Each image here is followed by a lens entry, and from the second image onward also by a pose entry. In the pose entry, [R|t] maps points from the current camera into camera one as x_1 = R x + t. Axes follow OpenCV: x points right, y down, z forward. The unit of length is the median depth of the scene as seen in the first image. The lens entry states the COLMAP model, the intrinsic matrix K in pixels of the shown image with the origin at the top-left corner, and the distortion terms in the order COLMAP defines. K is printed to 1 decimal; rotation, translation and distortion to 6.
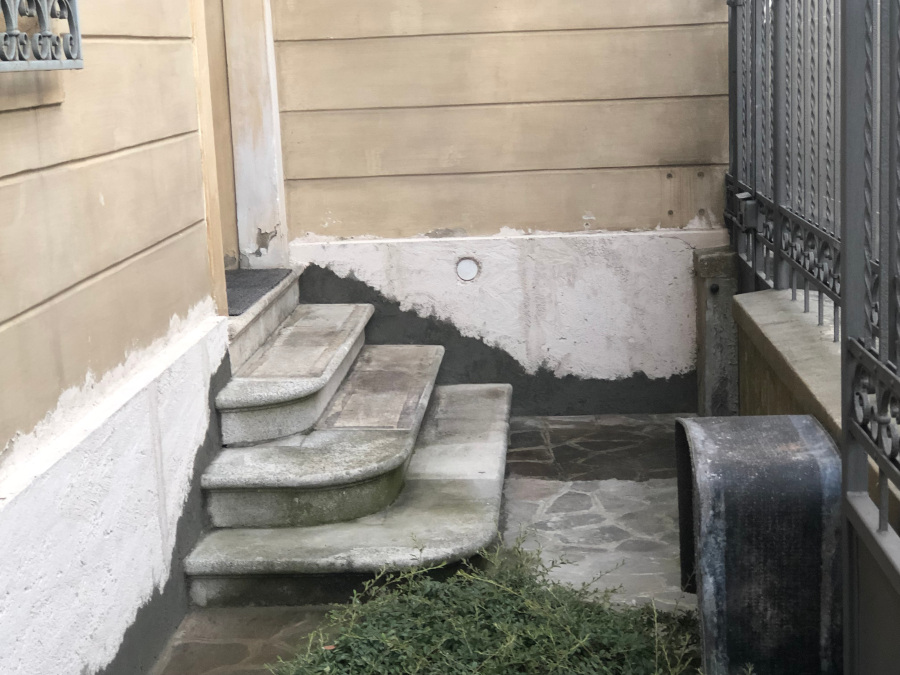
lens RADIAL K [[1614.8, 0, 450.0], [0, 1614.8, 337.5], [0, 0, 1]] dist [0.060703, 0.125583]
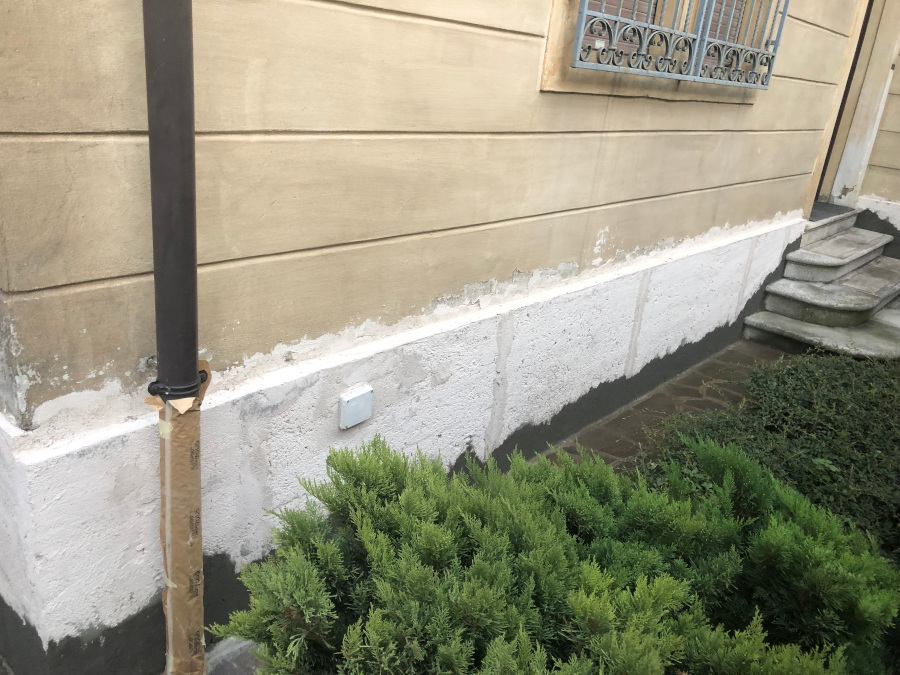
lens RADIAL K [[748.4, 0, 460.7], [0, 748.4, 334.4], [0, 0, 1]] dist [0.043461, 0.004908]
pose [[0.787724, 0.334050, -0.517592, 0.074394], [-0.249992, 0.941258, 0.227017, 0.017874], [0.563023, -0.049433, 0.824961, -0.102346]]
